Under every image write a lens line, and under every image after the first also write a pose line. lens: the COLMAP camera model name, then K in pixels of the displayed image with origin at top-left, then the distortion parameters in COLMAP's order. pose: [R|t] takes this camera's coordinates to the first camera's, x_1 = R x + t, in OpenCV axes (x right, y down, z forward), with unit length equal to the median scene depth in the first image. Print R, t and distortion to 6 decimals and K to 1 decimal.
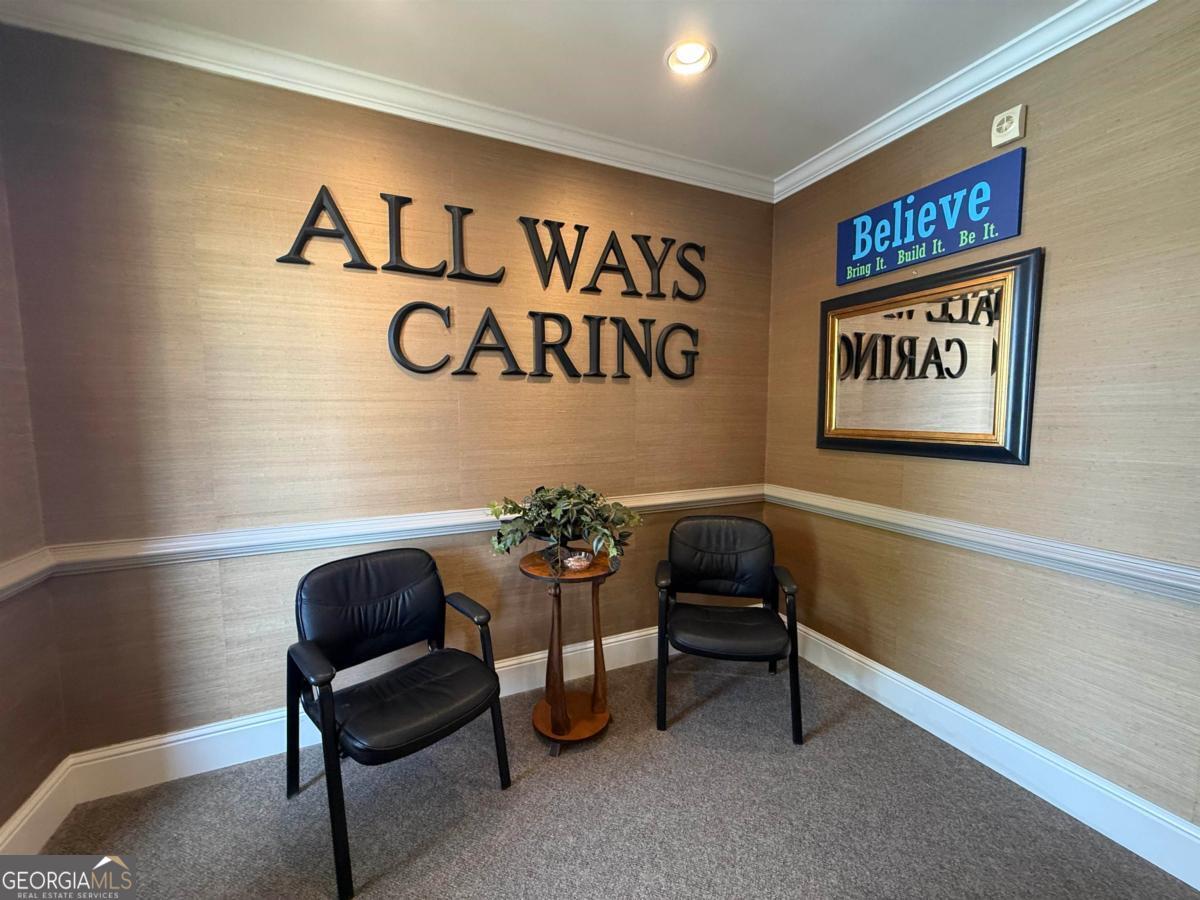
lens RADIAL K [[478.9, 0, 599.1], [0, 478.9, 451.5], [0, 0, 1]] dist [0.000900, 0.000124]
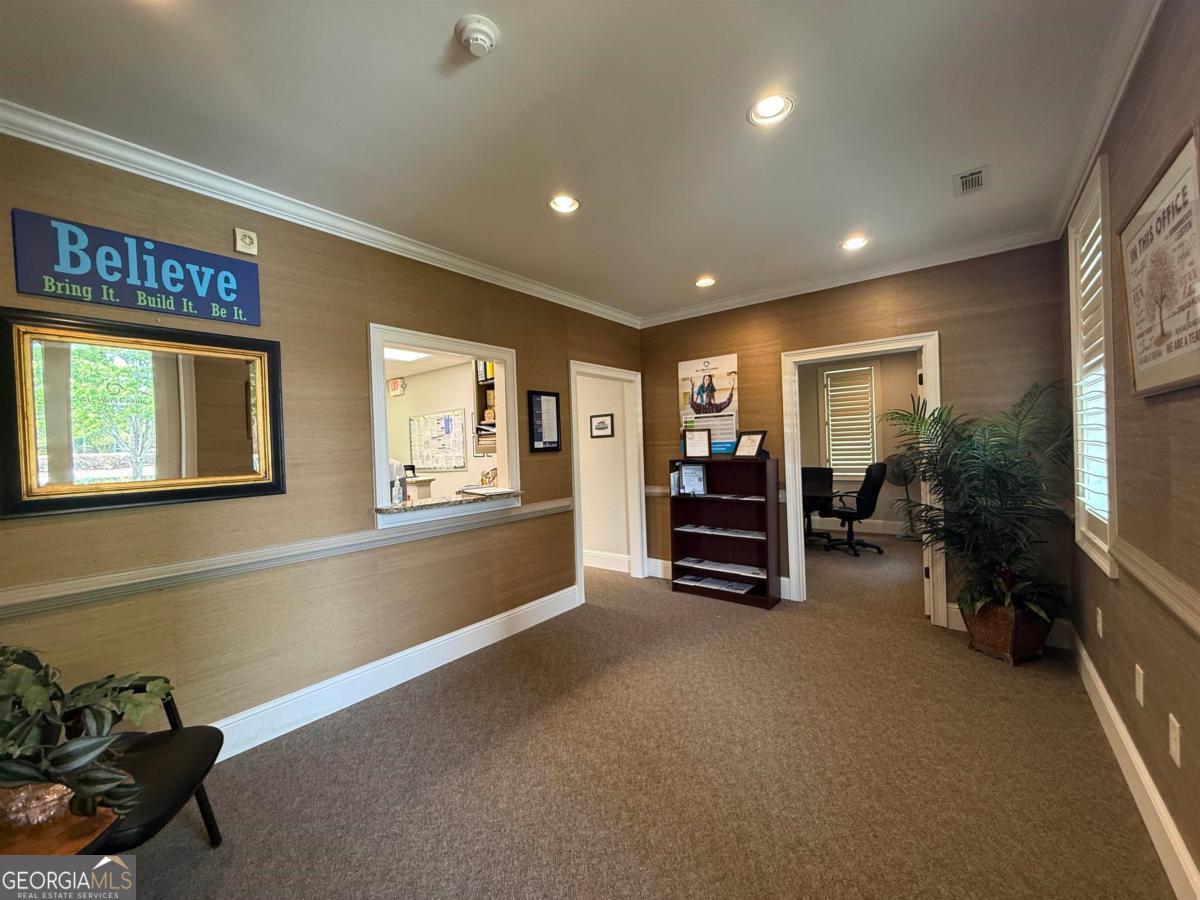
lens RADIAL K [[478.9, 0, 599.1], [0, 478.9, 451.5], [0, 0, 1]] dist [0.000900, 0.000124]
pose [[-0.459760, 0.008252, 0.888005, -0.652236], [0.115527, 0.992015, 0.050594, -0.048962], [-0.880497, 0.125850, -0.457042, 0.695927]]
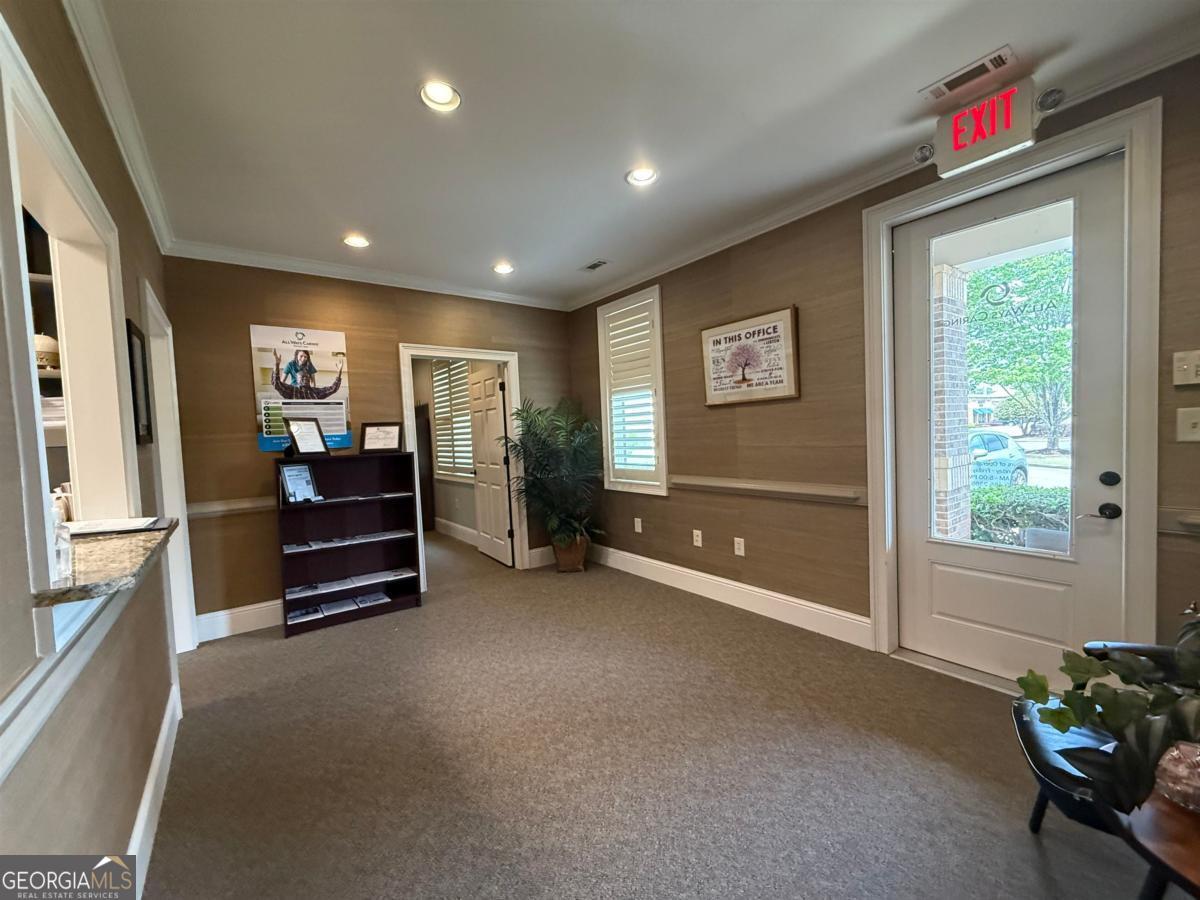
lens RADIAL K [[478.9, 0, 599.1], [0, 478.9, 451.5], [0, 0, 1]] dist [0.000900, 0.000124]
pose [[-0.974082, 0.052522, -0.220013, 0.488483], [0.023546, 0.990929, 0.132308, -0.071110], [0.224966, 0.123698, -0.966483, 1.201551]]
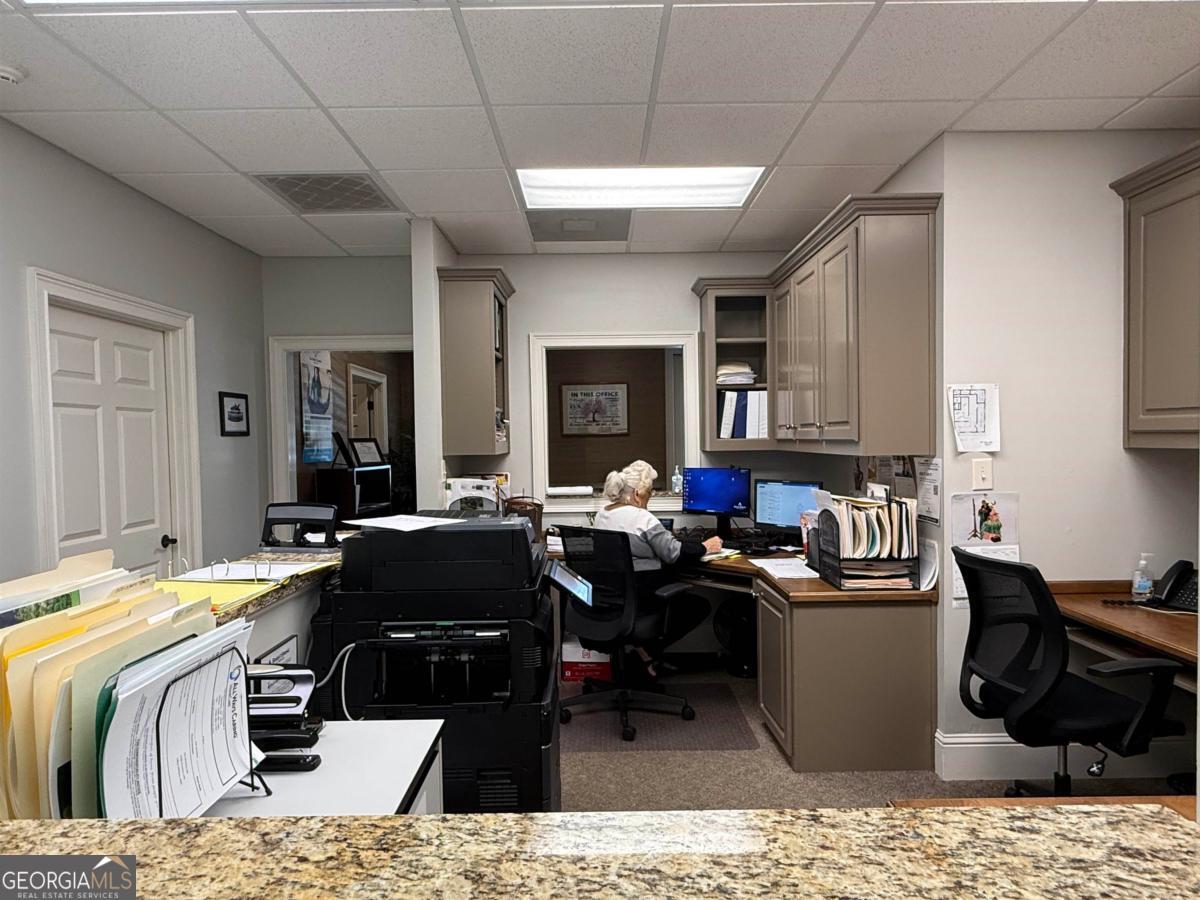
lens RADIAL K [[709.6, 0, 601.1], [0, 709.6, 455.3], [0, 0, 1]] dist [-0.000827, 0.000997]
pose [[-0.405797, 0.027599, -0.913547, 3.326171], [-0.069786, 0.995690, 0.061079, -0.140377], [0.911295, 0.088538, -0.402122, 1.336829]]
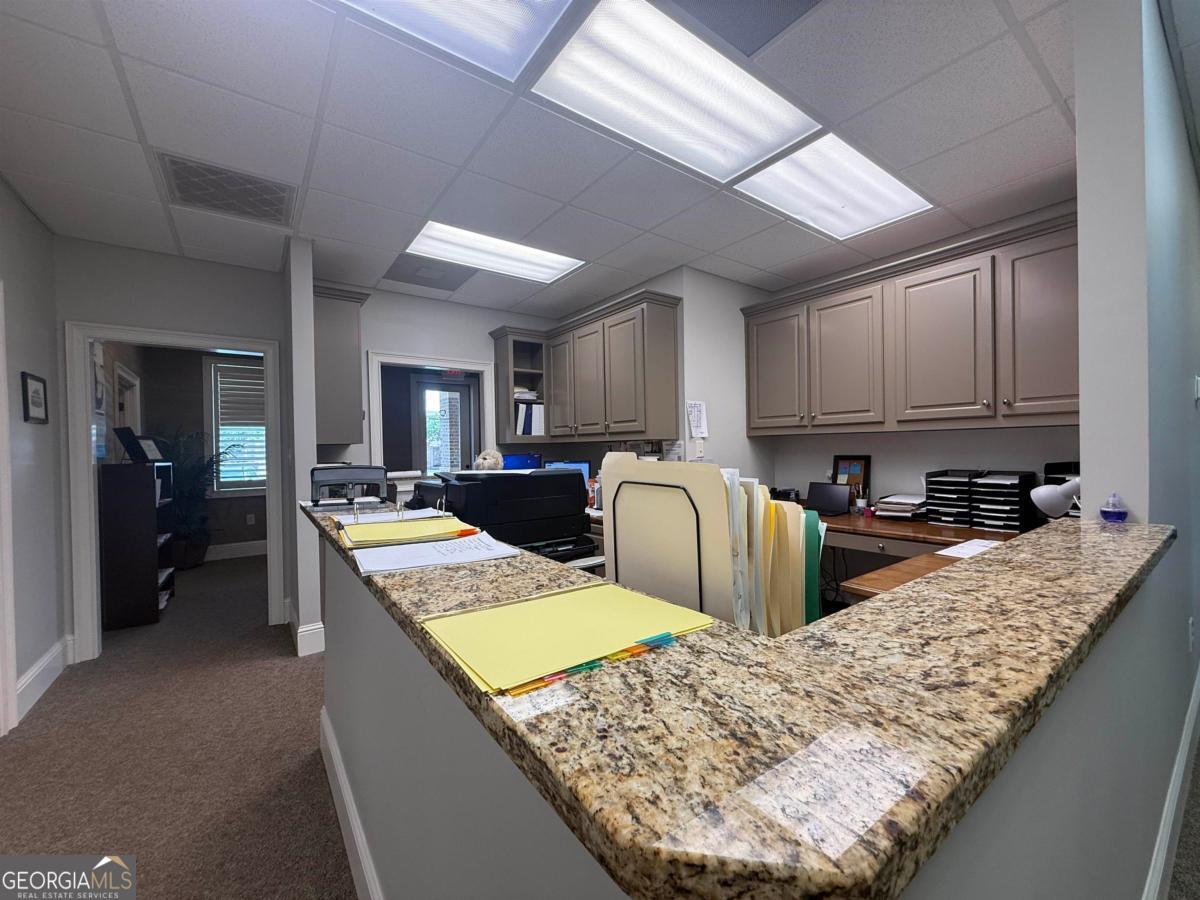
lens RADIAL K [[478.9, 0, 599.1], [0, 478.9, 451.5], [0, 0, 1]] dist [0.000900, 0.000124]
pose [[0.206390, 0.003275, -0.978464, 3.417606], [-0.071646, 0.997361, -0.011774, -0.003803], [0.975843, 0.072533, 0.206080, 0.684949]]
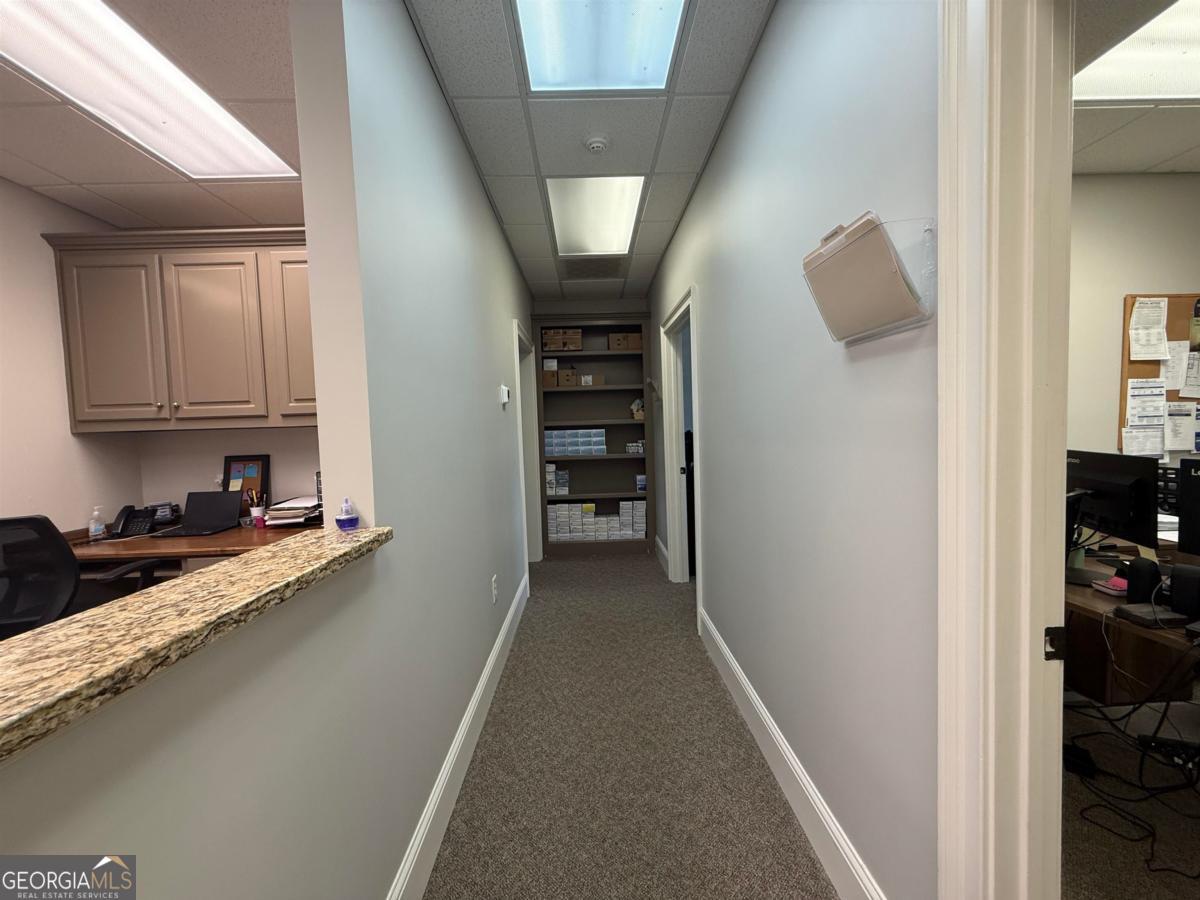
lens RADIAL K [[478.9, 0, 599.1], [0, 478.9, 451.5], [0, 0, 1]] dist [0.000900, 0.000124]
pose [[0.920378, -0.011770, -0.390852, 3.449628], [-0.002459, 0.999353, -0.035885, -0.042125], [0.391021, 0.033989, 0.919754, 1.063400]]
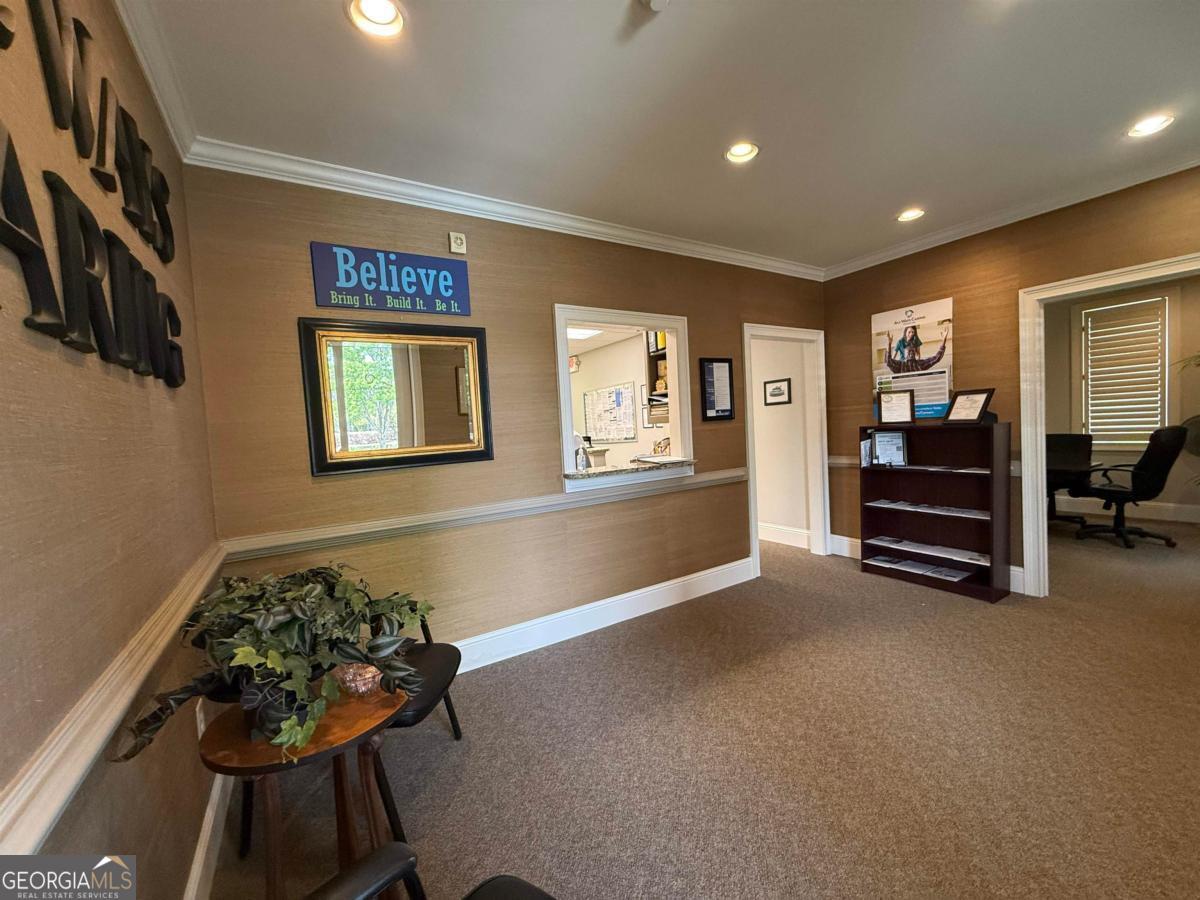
lens RADIAL K [[478.9, 0, 599.1], [0, 478.9, 451.5], [0, 0, 1]] dist [0.000900, 0.000124]
pose [[-0.137956, -0.043030, 0.989503, -0.645694], [0.145874, 0.987278, 0.063271, -0.041482], [-0.979637, 0.153071, -0.129924, 0.728352]]
